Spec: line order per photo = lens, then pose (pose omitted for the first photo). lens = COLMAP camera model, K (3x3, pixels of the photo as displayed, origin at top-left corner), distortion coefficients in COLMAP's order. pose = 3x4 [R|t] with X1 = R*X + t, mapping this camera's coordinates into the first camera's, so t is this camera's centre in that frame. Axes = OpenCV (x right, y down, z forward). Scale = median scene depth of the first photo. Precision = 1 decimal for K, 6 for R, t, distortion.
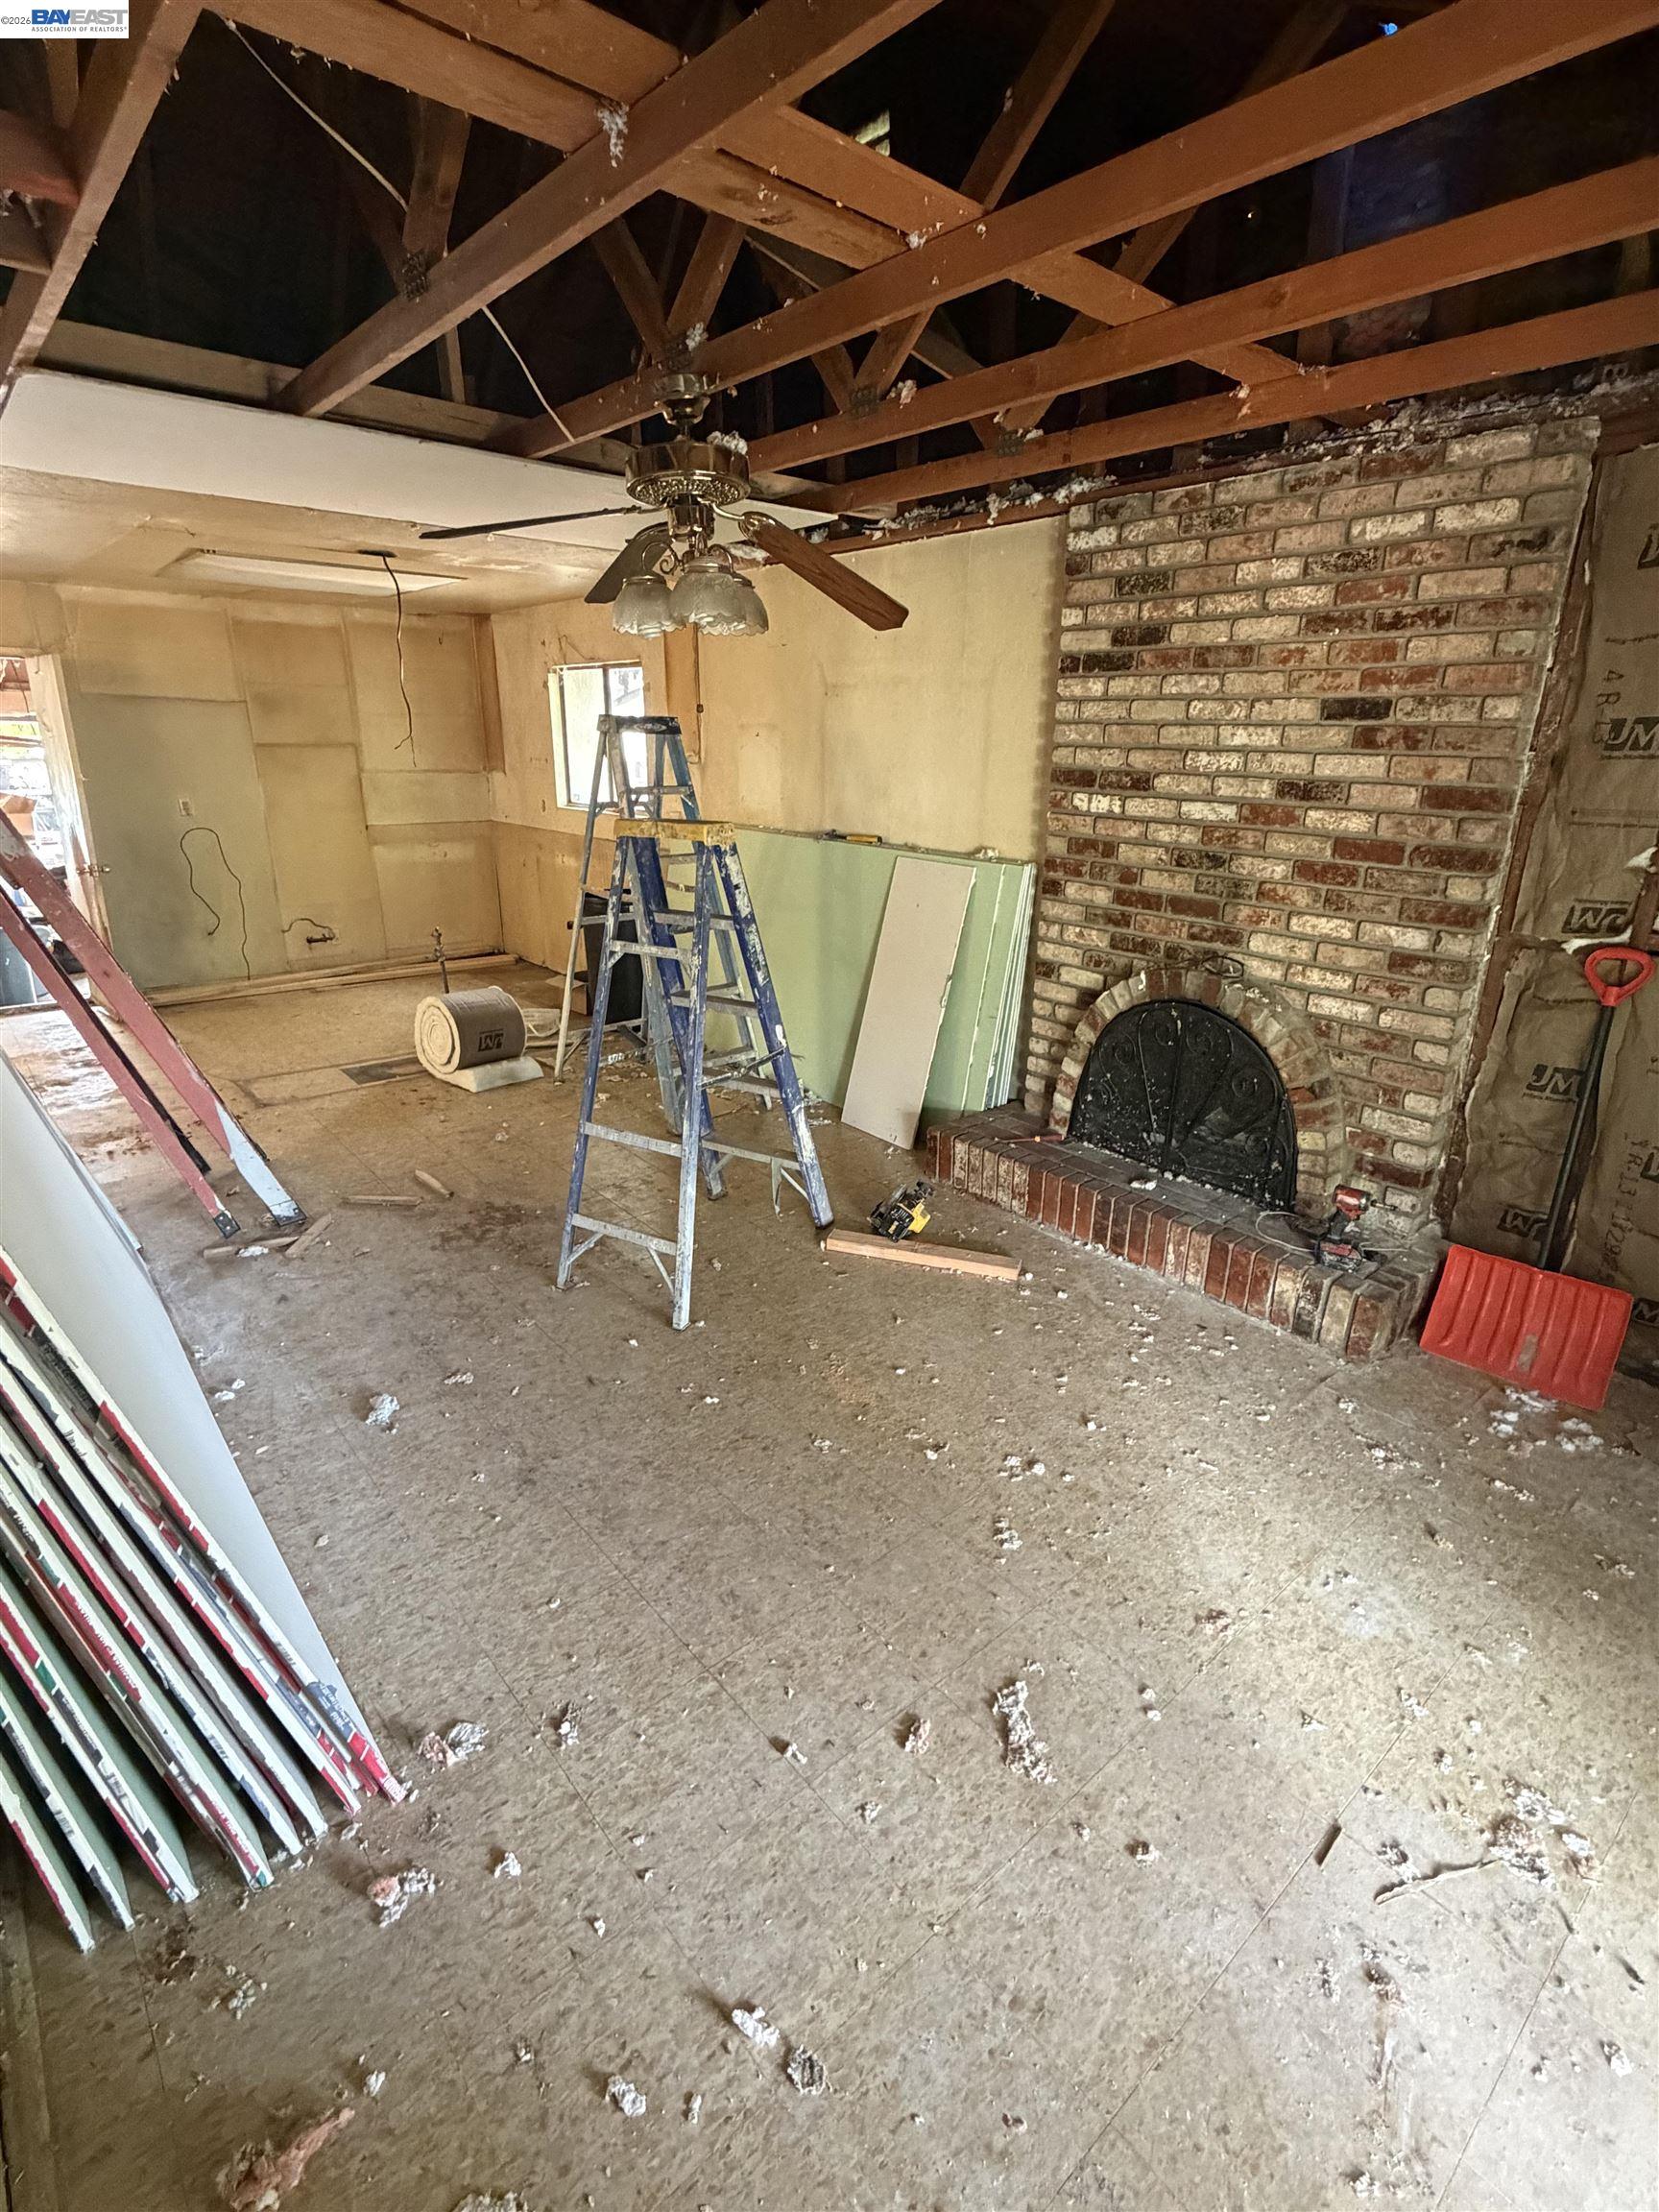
lens RADIAL K [[1049.6, 0, 829.2], [0, 1049.6, 1107.2], [0, 0, 1]] dist [-0.000929, -0.000677]
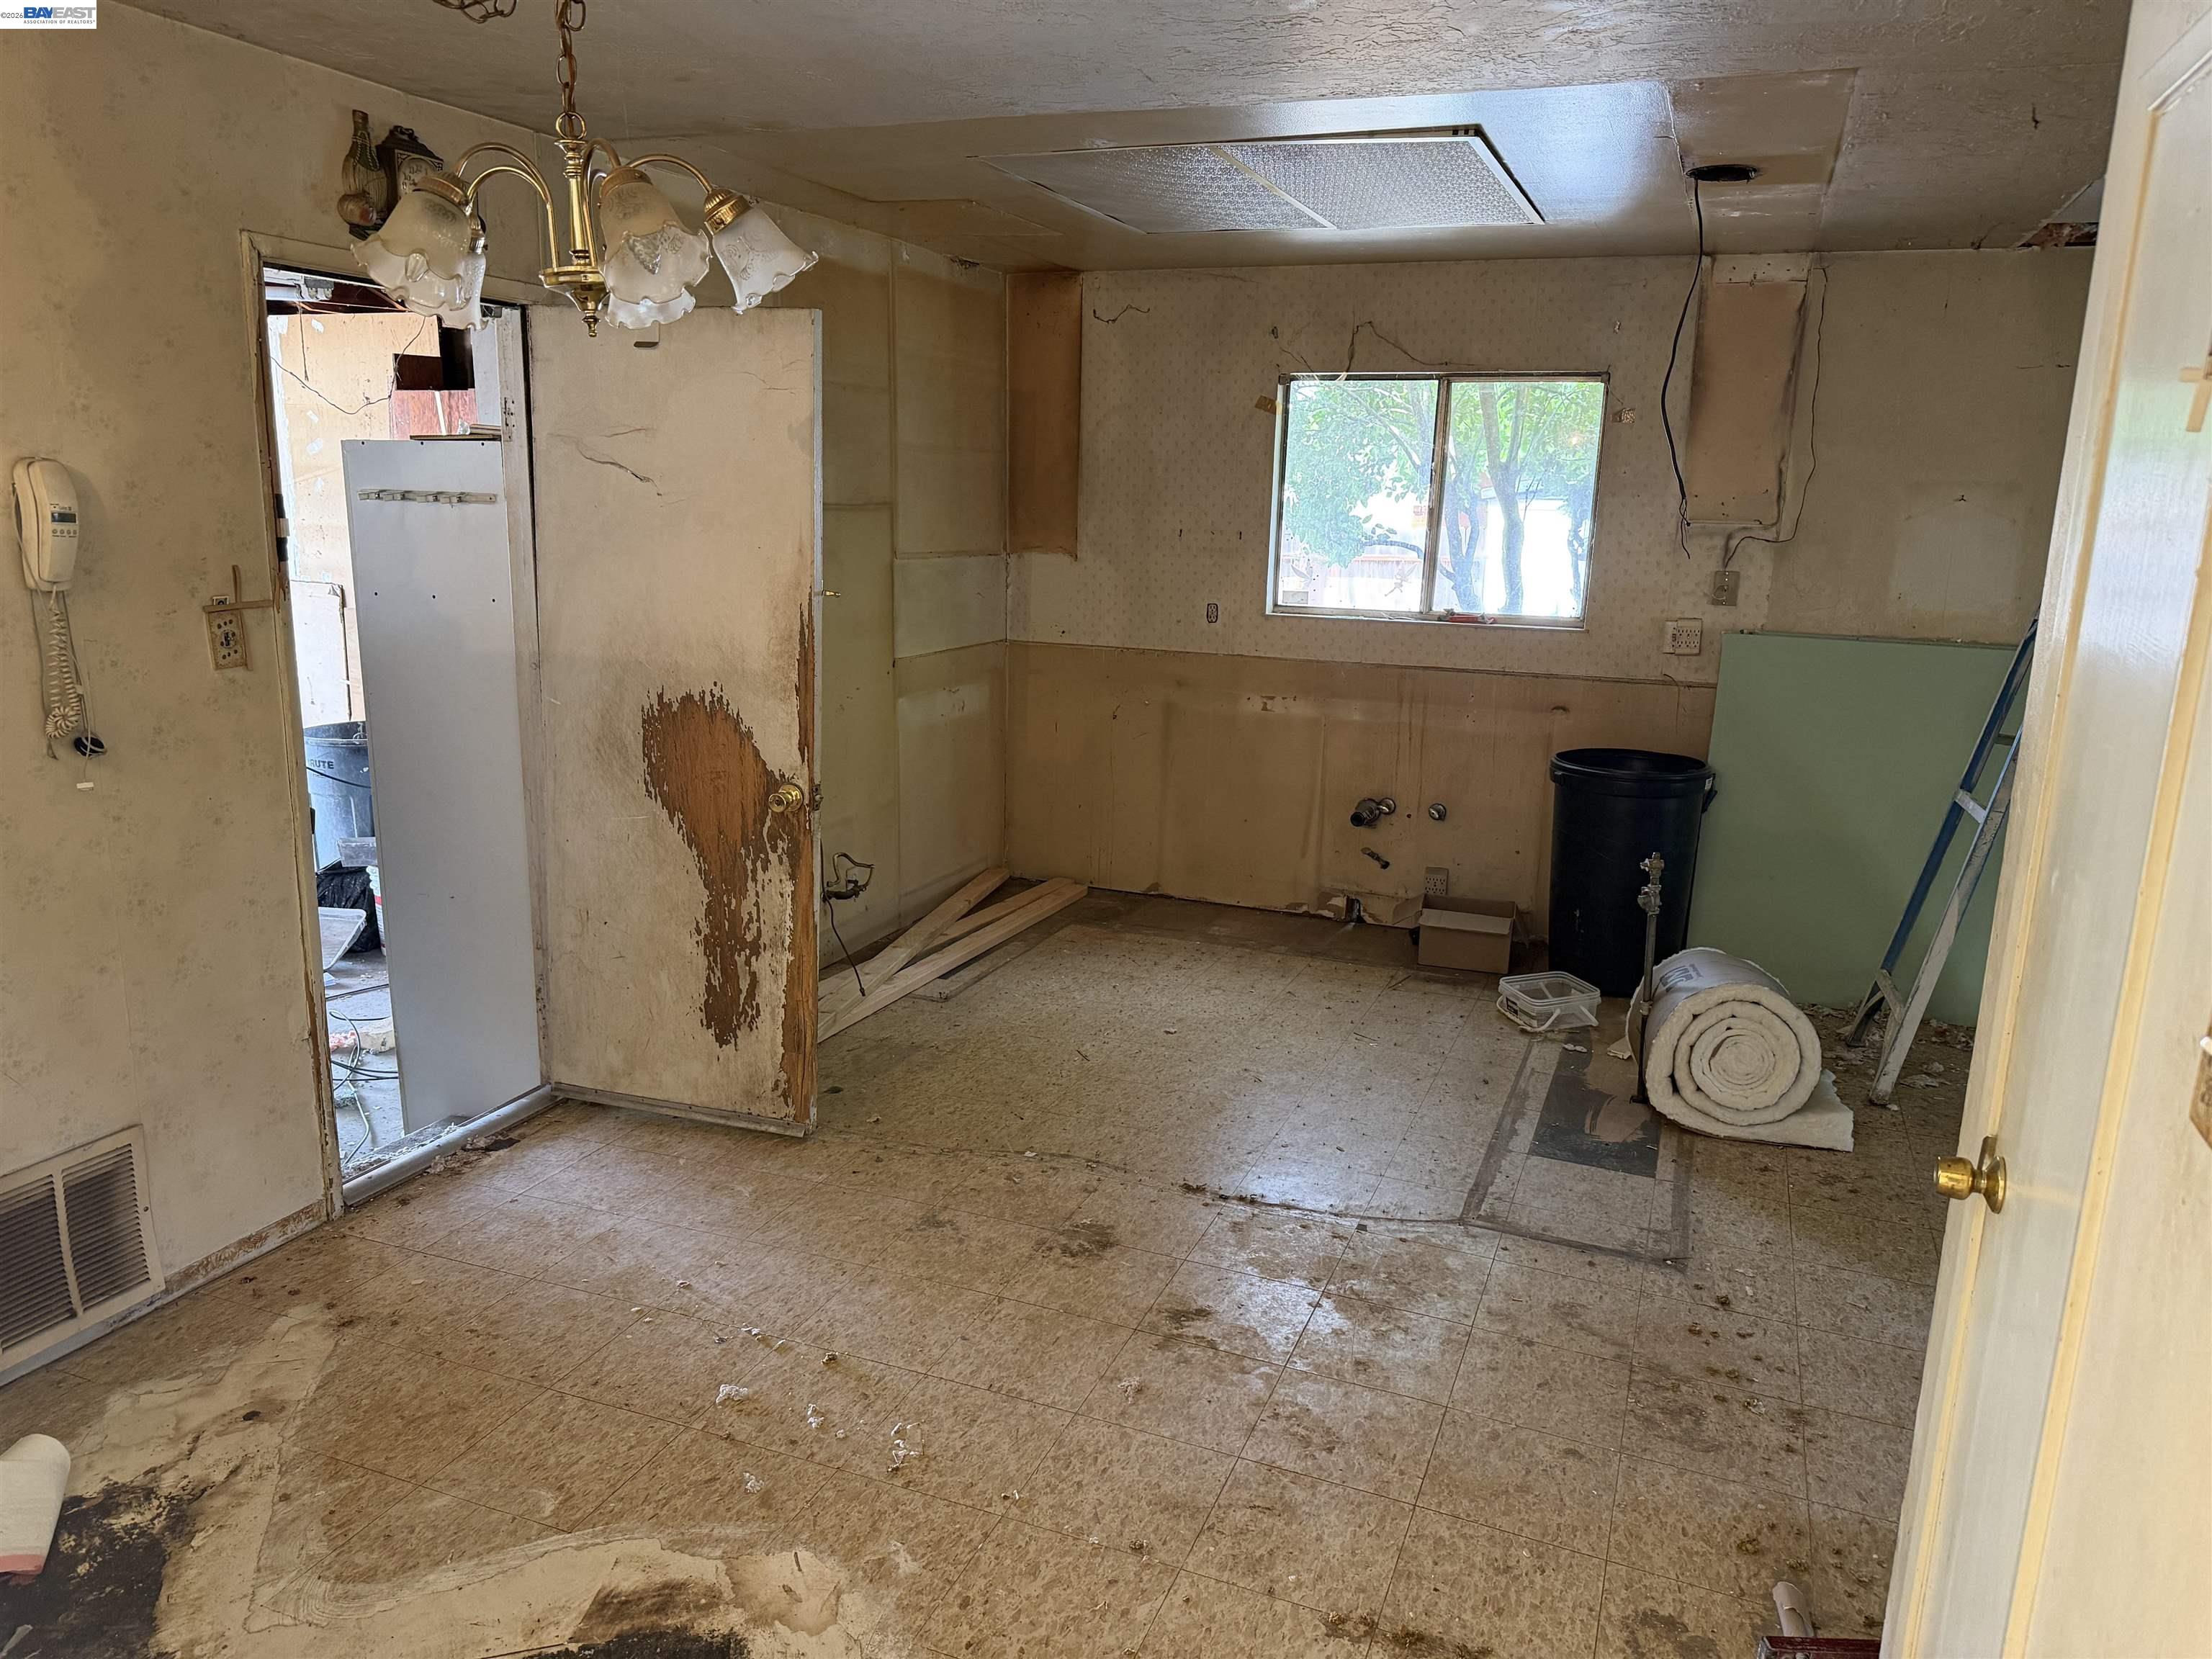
lens RADIAL K [[1539.6, 0, 1107.7], [0, 1539.6, 832.7], [0, 0, 1]] dist [0.050381, 0.000461]
pose [[0.882386, -0.100830, 0.459596, -0.740373], [0.150994, 0.985789, -0.073625, -0.124240], [-0.445641, 0.134362, 0.885071, 0.331325]]
